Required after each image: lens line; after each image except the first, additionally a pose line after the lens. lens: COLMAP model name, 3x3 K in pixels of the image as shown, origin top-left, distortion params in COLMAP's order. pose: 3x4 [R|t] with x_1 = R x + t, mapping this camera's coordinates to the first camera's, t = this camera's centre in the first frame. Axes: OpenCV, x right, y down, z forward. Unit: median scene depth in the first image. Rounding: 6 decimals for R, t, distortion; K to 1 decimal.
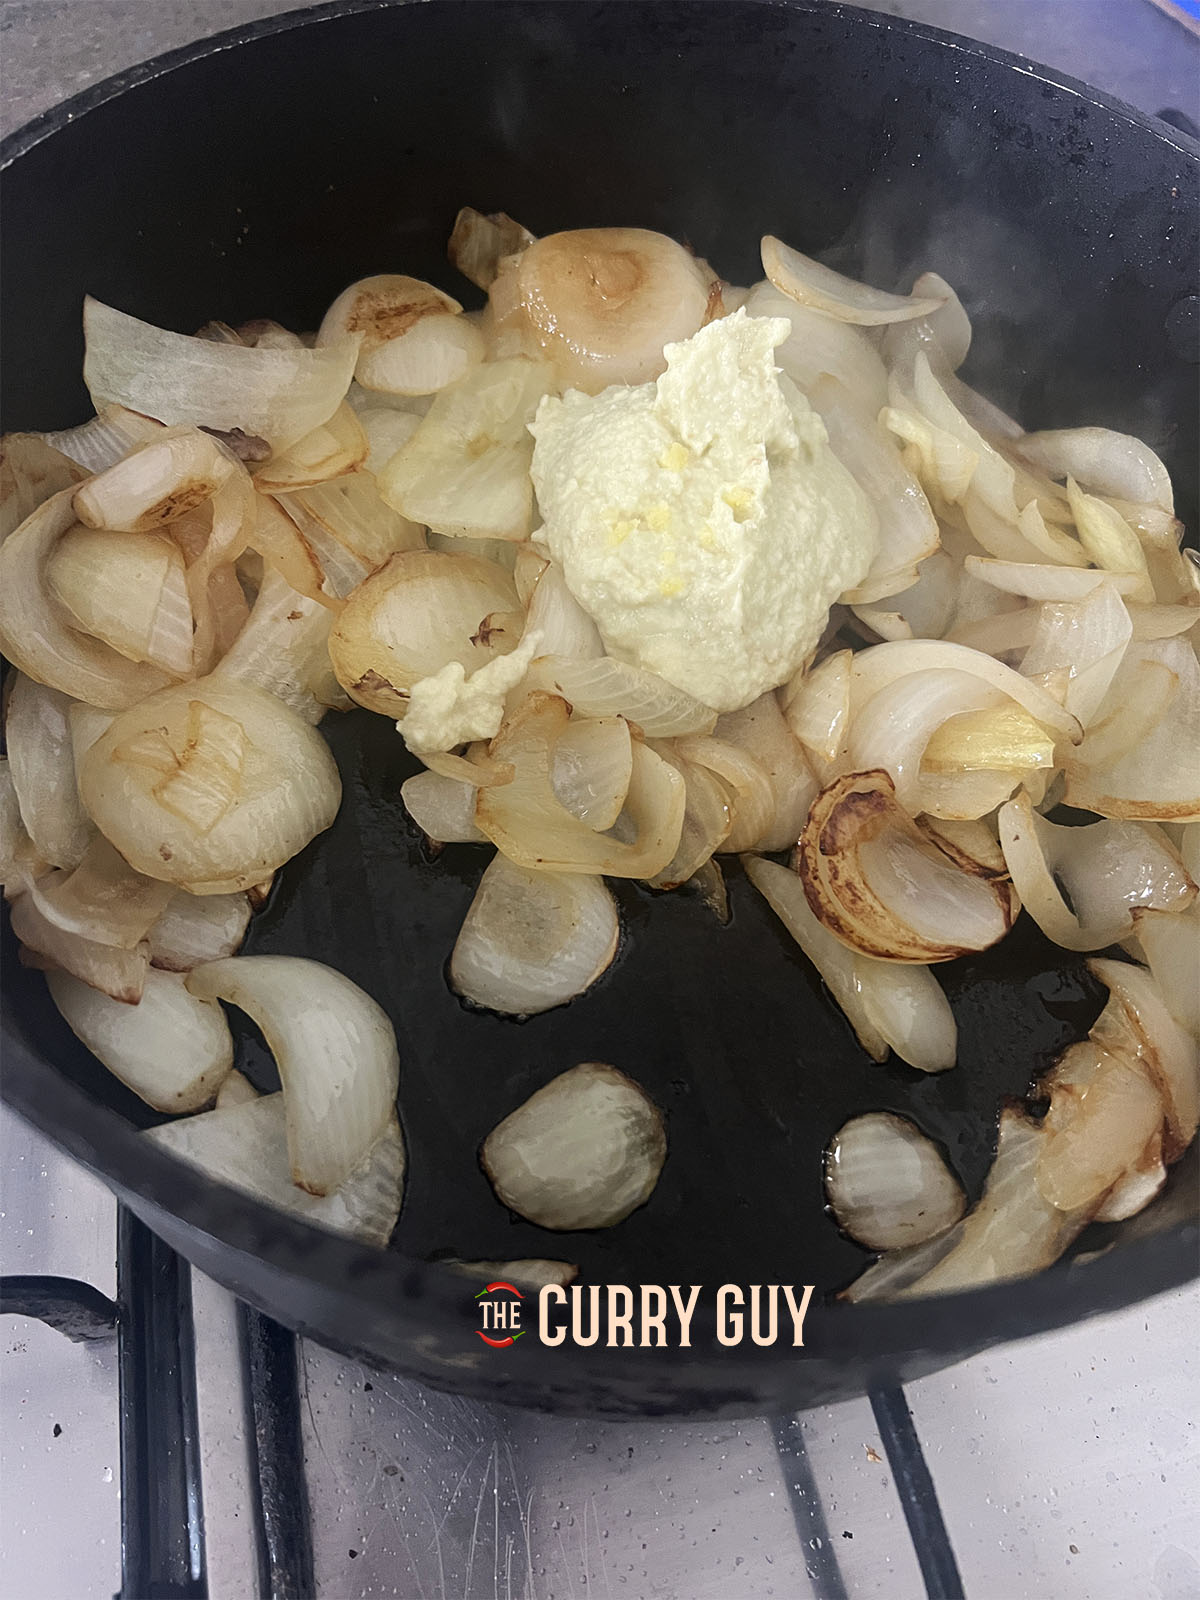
lens RADIAL K [[1107.4, 0, 550.1], [0, 1107.4, 734.9], [0, 0, 1]] dist [-0.006345, -0.000744]
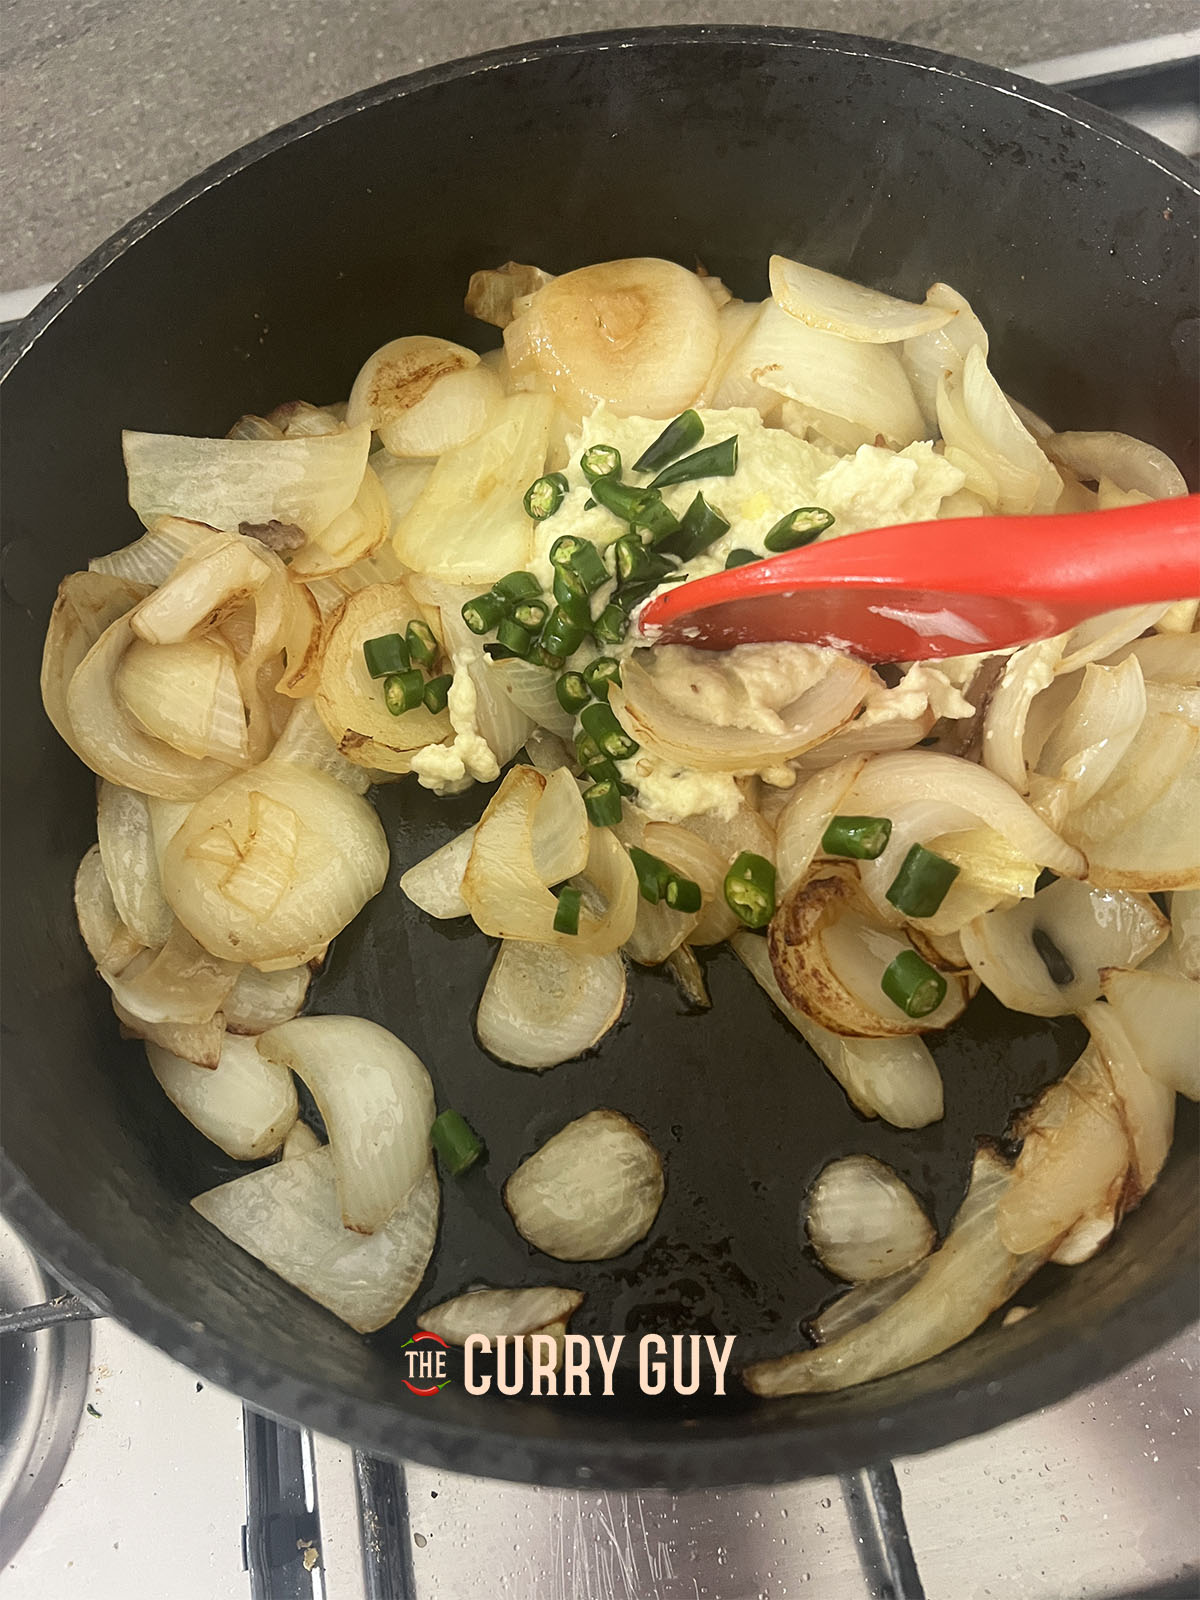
lens RADIAL K [[1107.4, 0, 550.1], [0, 1107.4, 734.9], [0, 0, 1]] dist [-0.006345, -0.000744]
pose [[0.987611, -0.054903, -0.147005, 0.161813], [0.071531, 0.991318, 0.110325, -0.199259], [0.139671, -0.119473, 0.982964, -0.073451]]
